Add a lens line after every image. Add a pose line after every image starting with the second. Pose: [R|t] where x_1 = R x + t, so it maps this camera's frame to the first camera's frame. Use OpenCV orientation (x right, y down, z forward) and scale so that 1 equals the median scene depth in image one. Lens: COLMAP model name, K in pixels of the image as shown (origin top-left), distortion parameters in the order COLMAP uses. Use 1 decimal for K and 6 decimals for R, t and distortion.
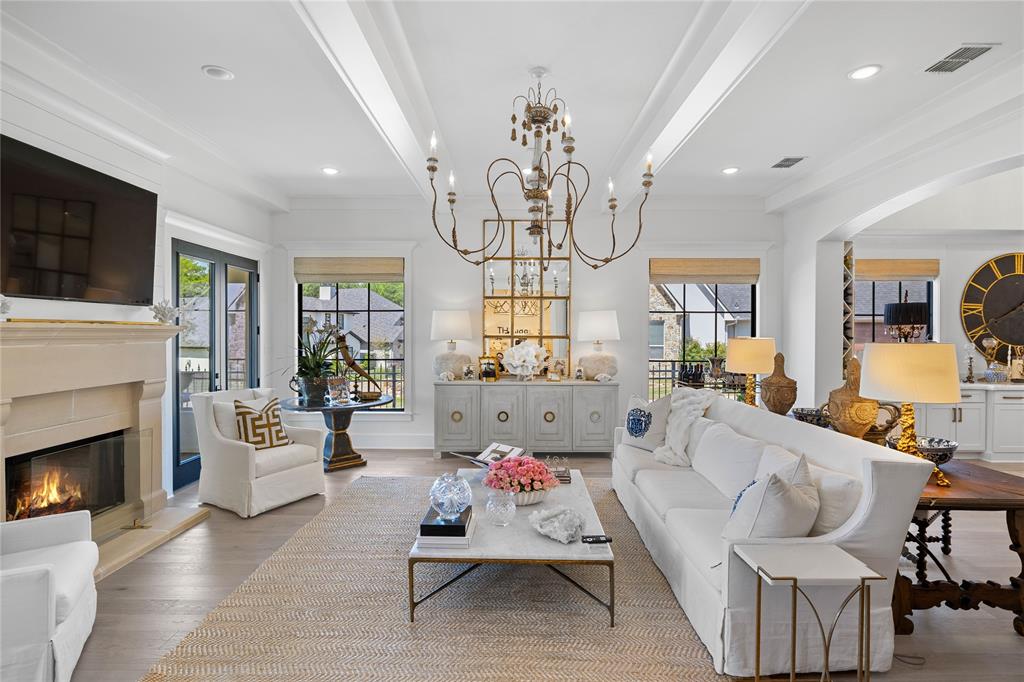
lens RADIAL K [[507.1, 0, 510.4], [0, 507.1, 341.1], [0, 0, 1]] dist [0.000145, 0.000044]
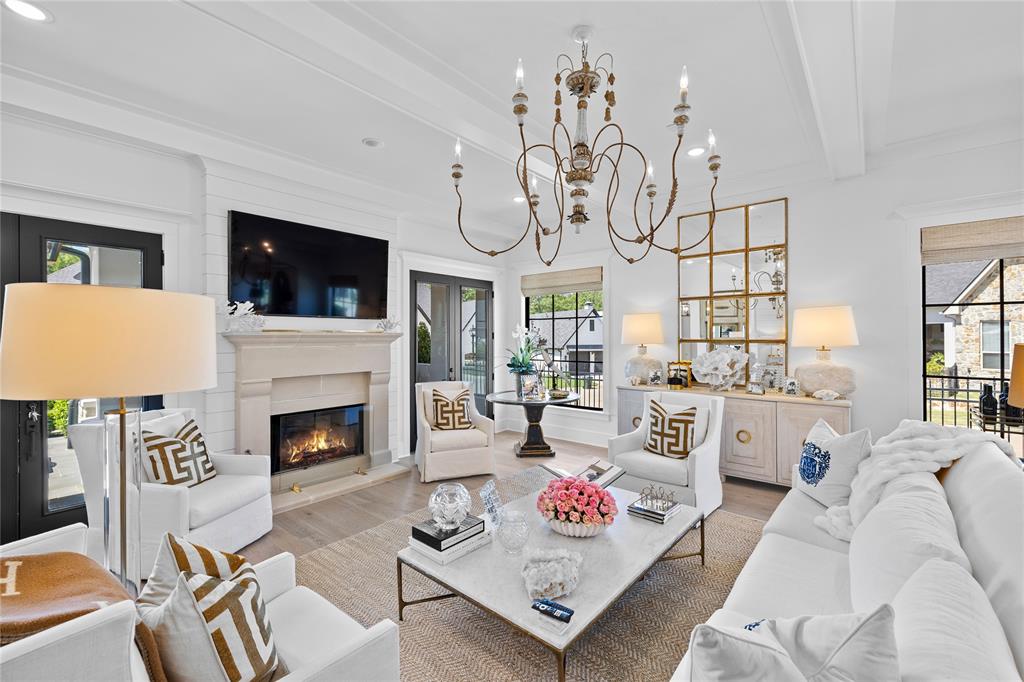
lens RADIAL K [[428.9, 0, 512.1], [0, 428.9, 337.4], [0, 0, 1]] dist [0.001041, 0.000165]
pose [[0.769343, -0.004421, -0.638821, 0.307364], [-0.005661, 0.999890, -0.013737, -0.003316], [0.638811, 0.014184, 0.769233, 0.268725]]
